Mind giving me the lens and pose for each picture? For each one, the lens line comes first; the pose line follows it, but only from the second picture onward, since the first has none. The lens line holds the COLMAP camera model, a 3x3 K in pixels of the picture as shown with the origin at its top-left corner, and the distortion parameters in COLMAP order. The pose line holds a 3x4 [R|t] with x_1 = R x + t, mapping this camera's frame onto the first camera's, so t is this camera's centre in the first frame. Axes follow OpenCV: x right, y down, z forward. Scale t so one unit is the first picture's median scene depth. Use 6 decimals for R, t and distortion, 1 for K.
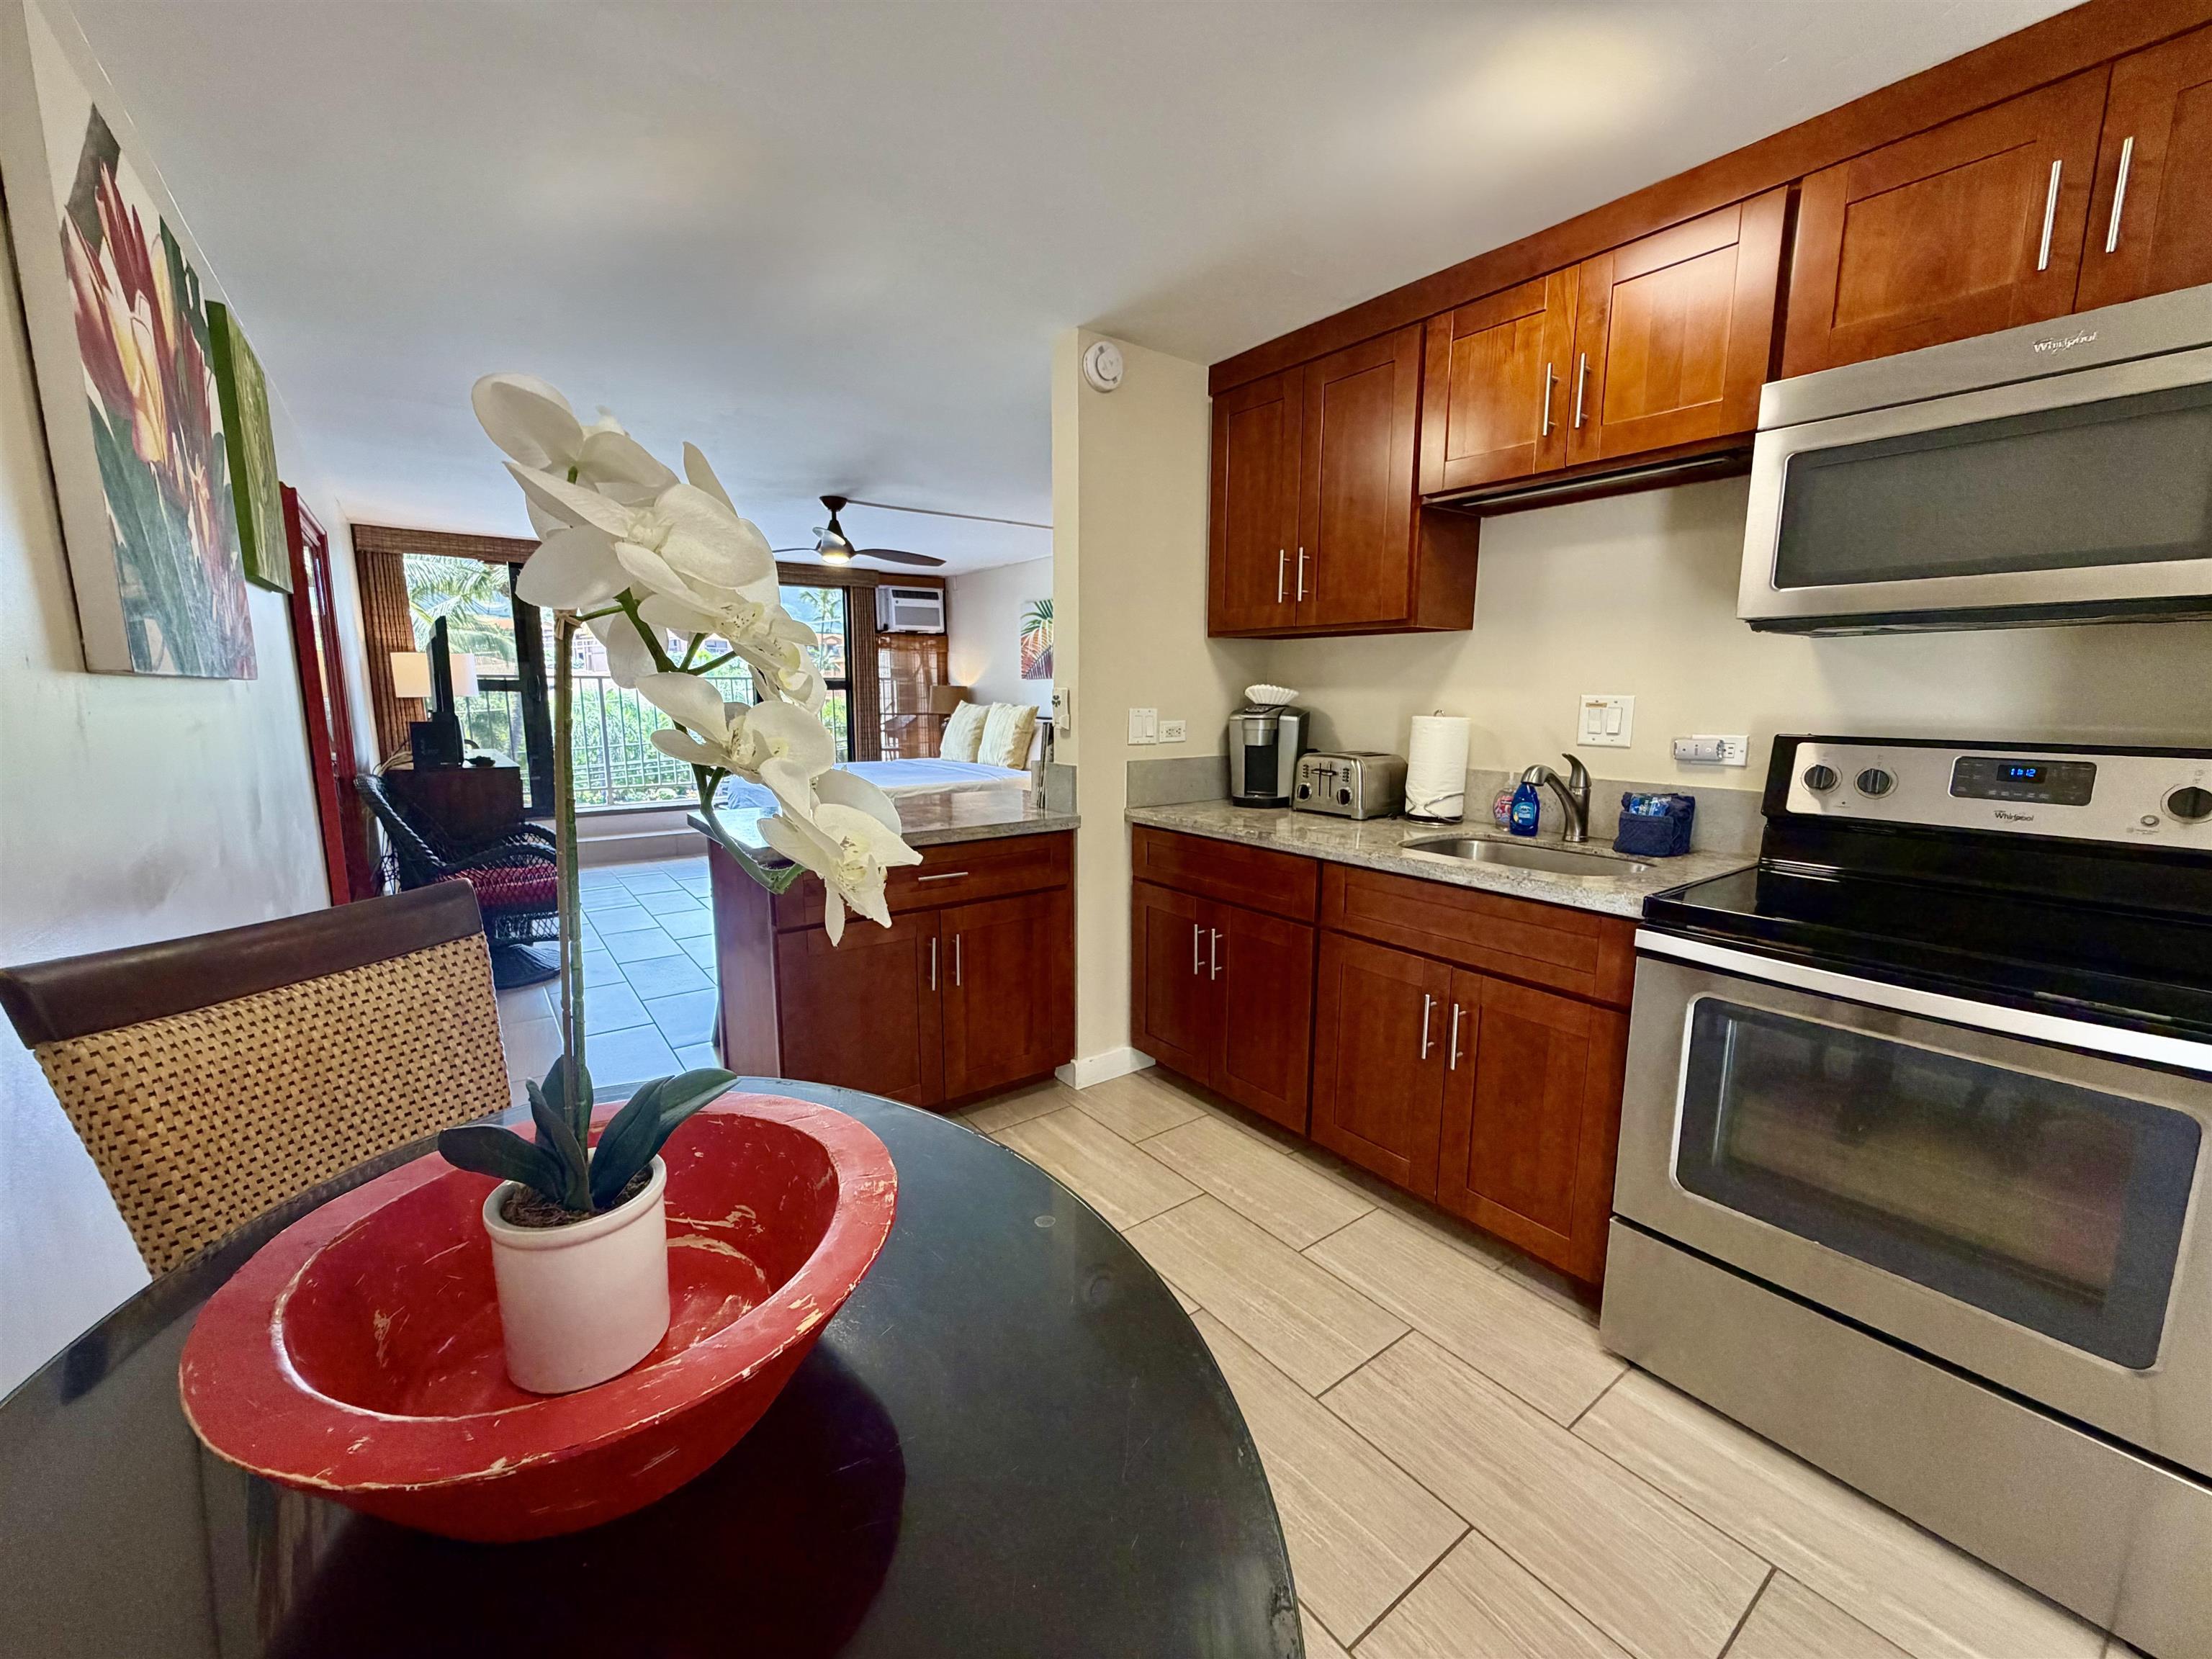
lens RADIAL K [[882.0, 0, 1101.5], [0, 882.0, 835.8], [0, 0, 1]] dist [0.002439, -0.001067]
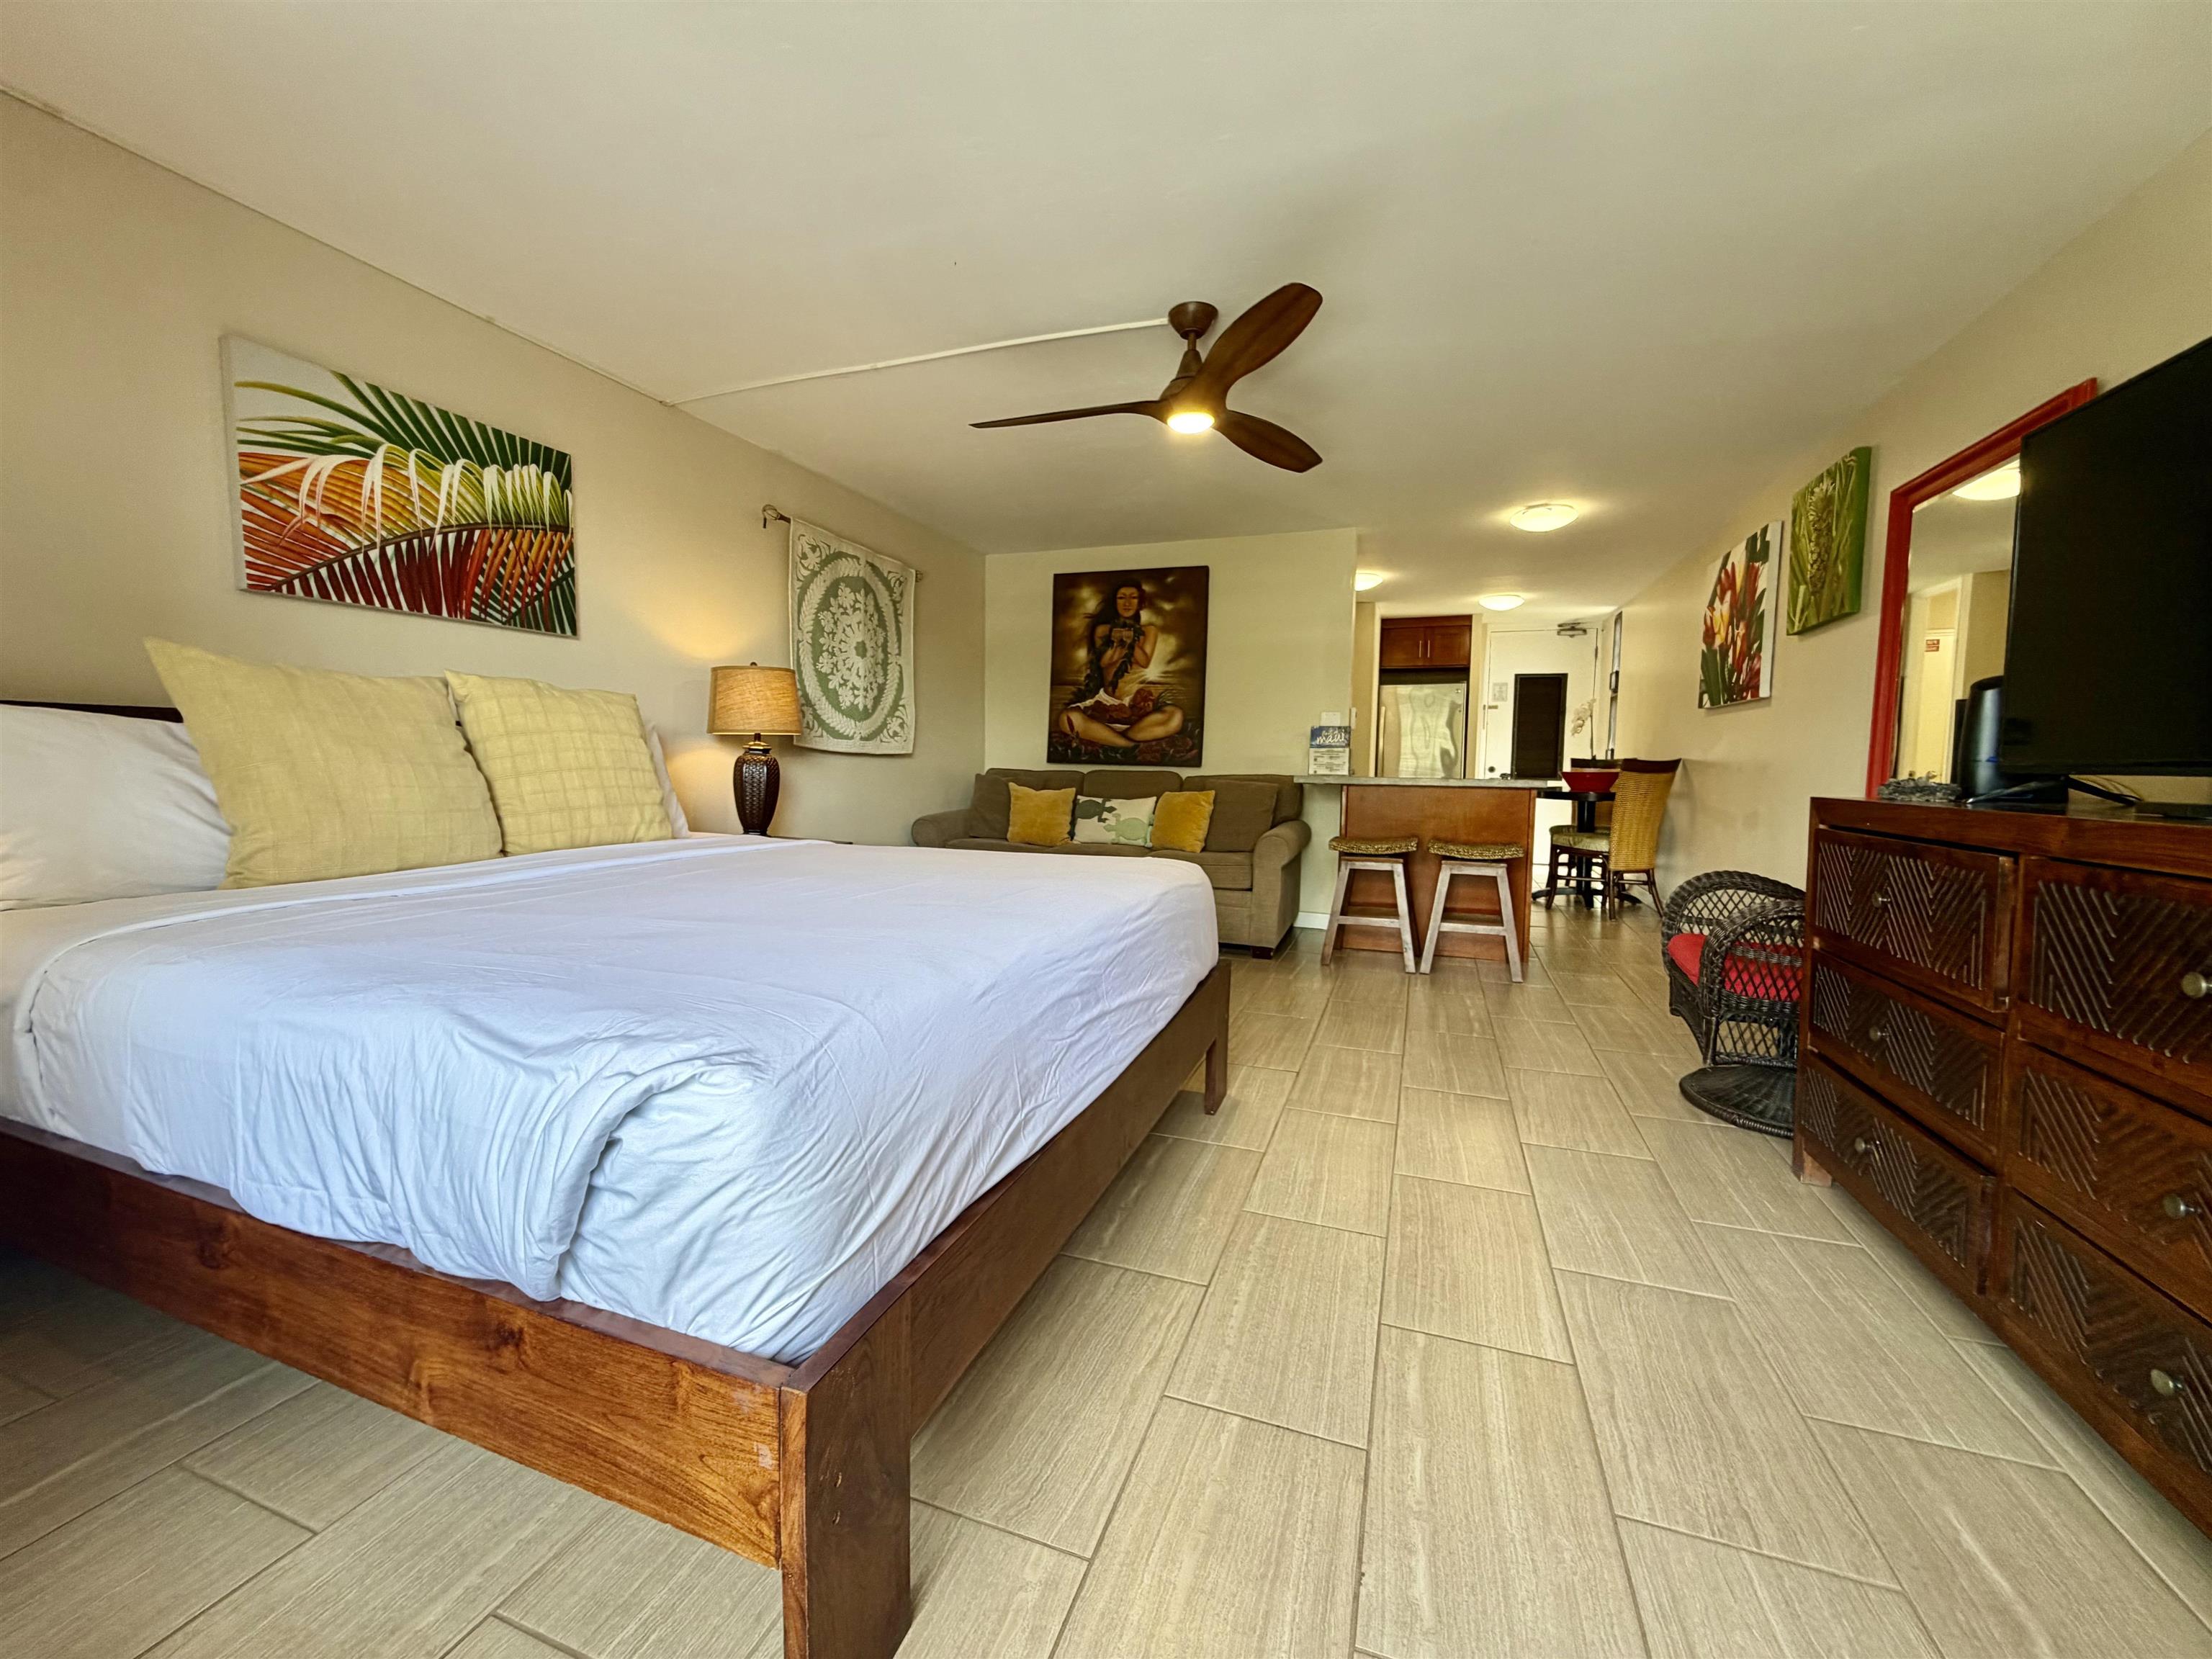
lens RADIAL K [[882.0, 0, 1102.2], [0, 882.0, 827.5], [0, 0, 1]] dist [0.002439, -0.001067]
pose [[-0.551722, -0.074313, 0.830711, -0.503286], [0.122871, 0.977912, 0.169087, -0.114905], [-0.824928, 0.195359, -0.530405, 0.938533]]
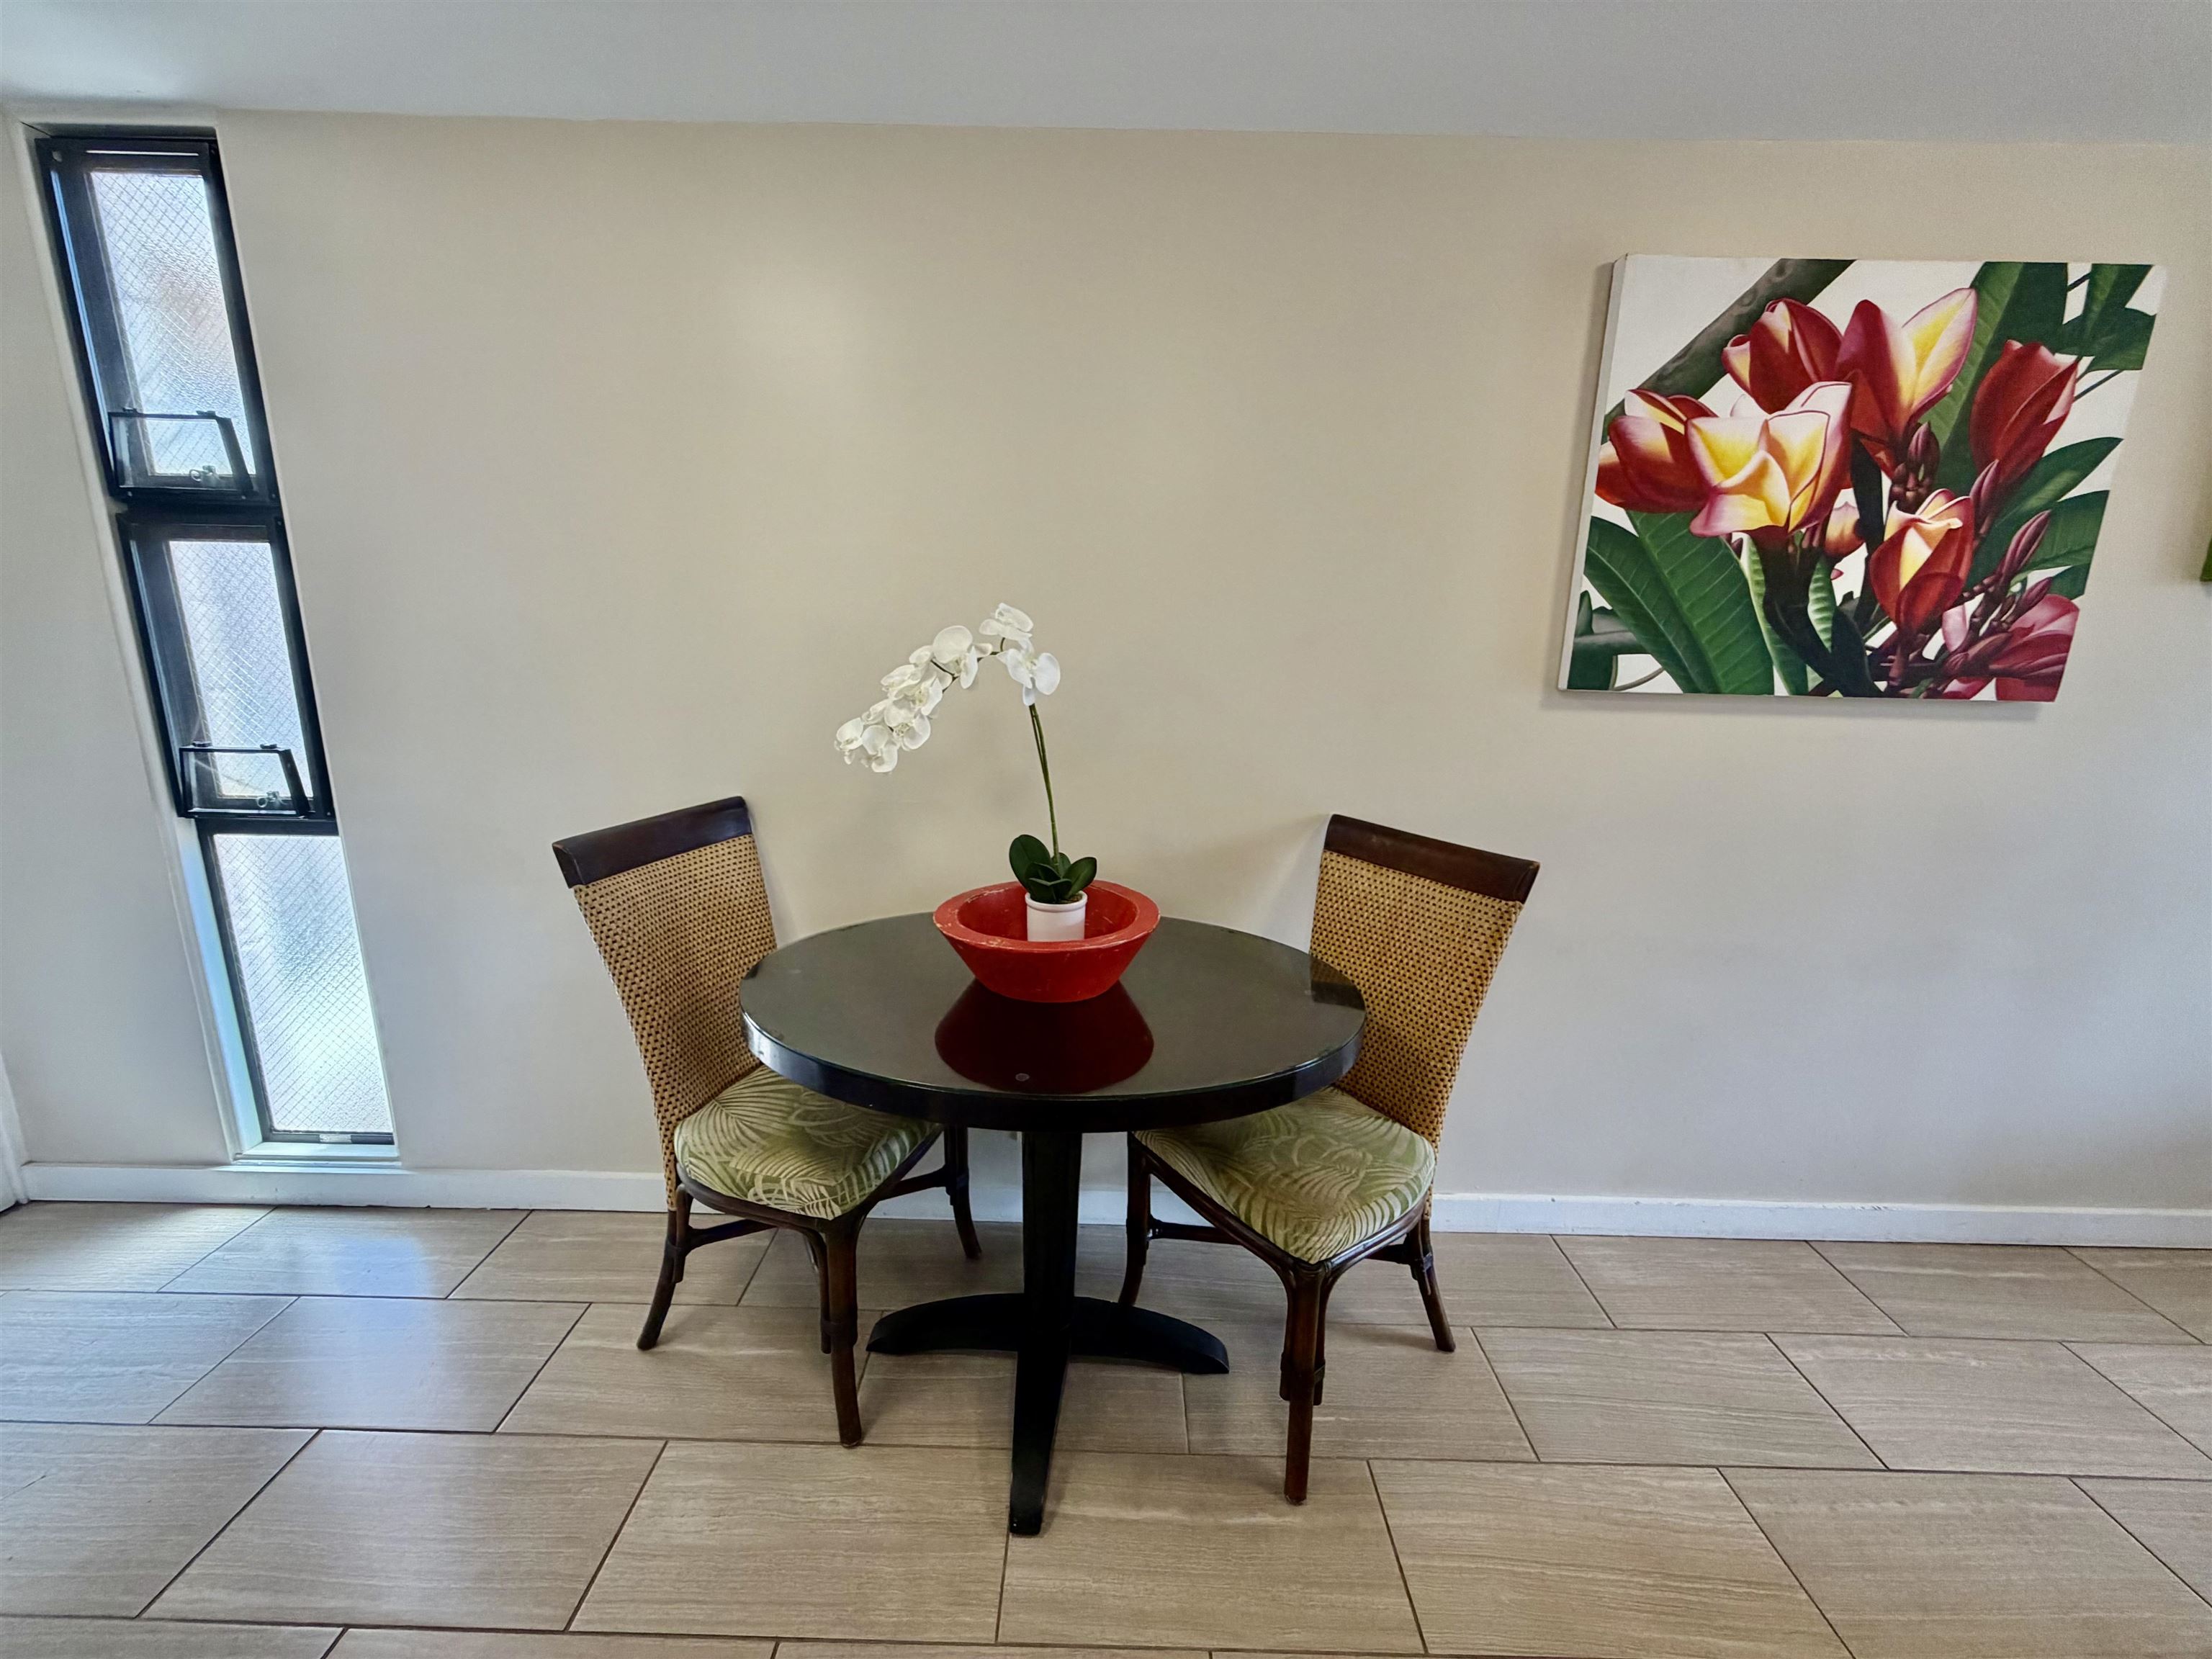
lens RADIAL K [[882.0, 0, 1101.8], [0, 882.0, 824.2], [0, 0, 1]] dist [0.002439, -0.001067]
pose [[-0.595015, 0.164113, -0.786781, 0.102813], [-0.154201, 0.937434, 0.312154, -0.052884], [0.788783, 0.307058, -0.532481, 0.202812]]
